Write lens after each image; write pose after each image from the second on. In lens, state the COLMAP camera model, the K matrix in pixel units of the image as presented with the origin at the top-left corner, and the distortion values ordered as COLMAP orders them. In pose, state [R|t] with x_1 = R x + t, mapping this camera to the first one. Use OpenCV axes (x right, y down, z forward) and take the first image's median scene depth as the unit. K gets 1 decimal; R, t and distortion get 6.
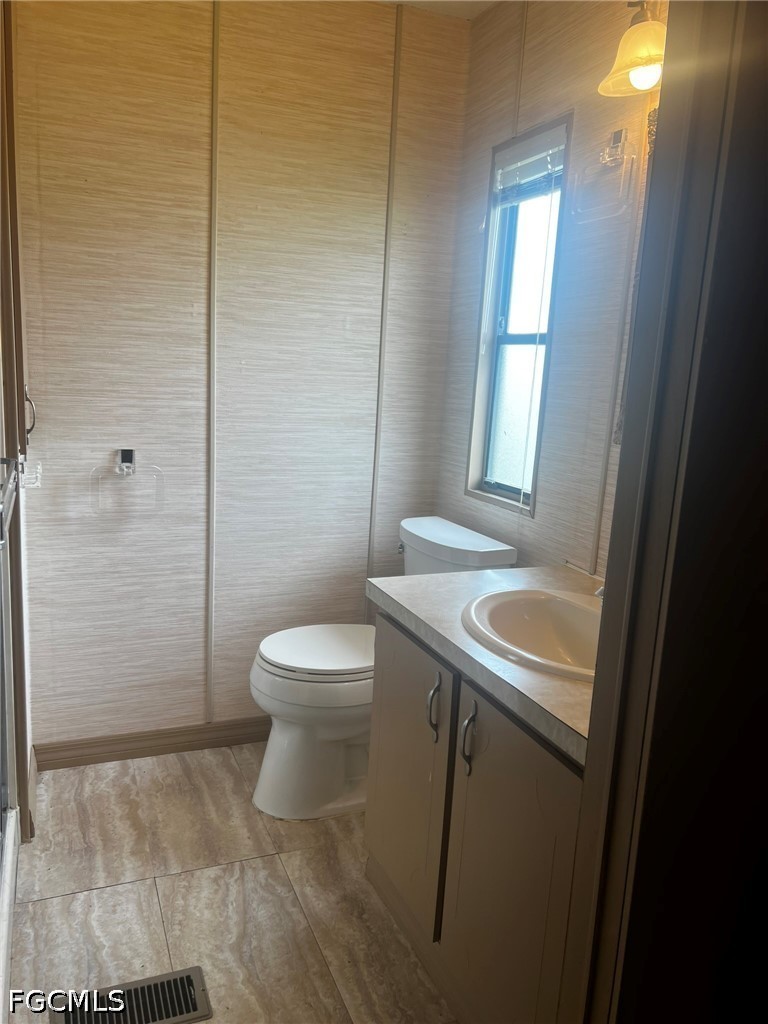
lens RADIAL K [[767.6, 0, 380.8], [0, 767.6, 516.8], [0, 0, 1]] dist [0.040552, -0.037171]
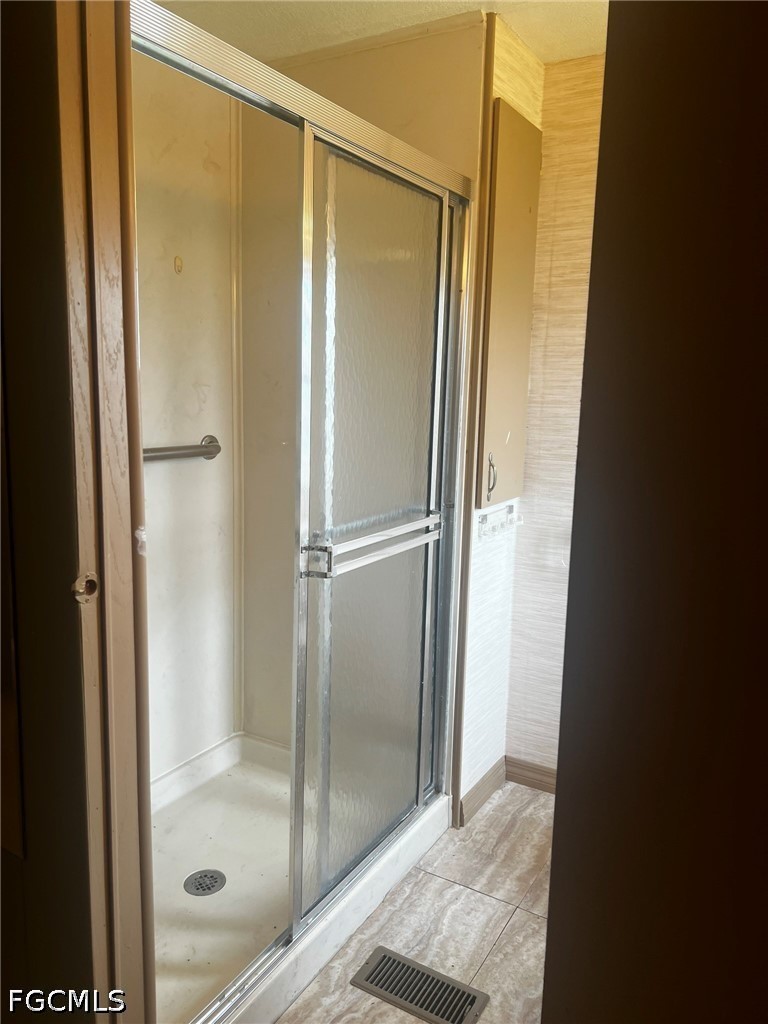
lens RADIAL K [[767.6, 0, 381.2], [0, 767.6, 507.7], [0, 0, 1]] dist [0.040552, -0.037171]
pose [[0.601071, 0.085311, -0.794629, 0.395518], [-0.139500, 0.990222, 0.000789, -0.058686], [0.786926, 0.110376, 0.607095, 0.130671]]
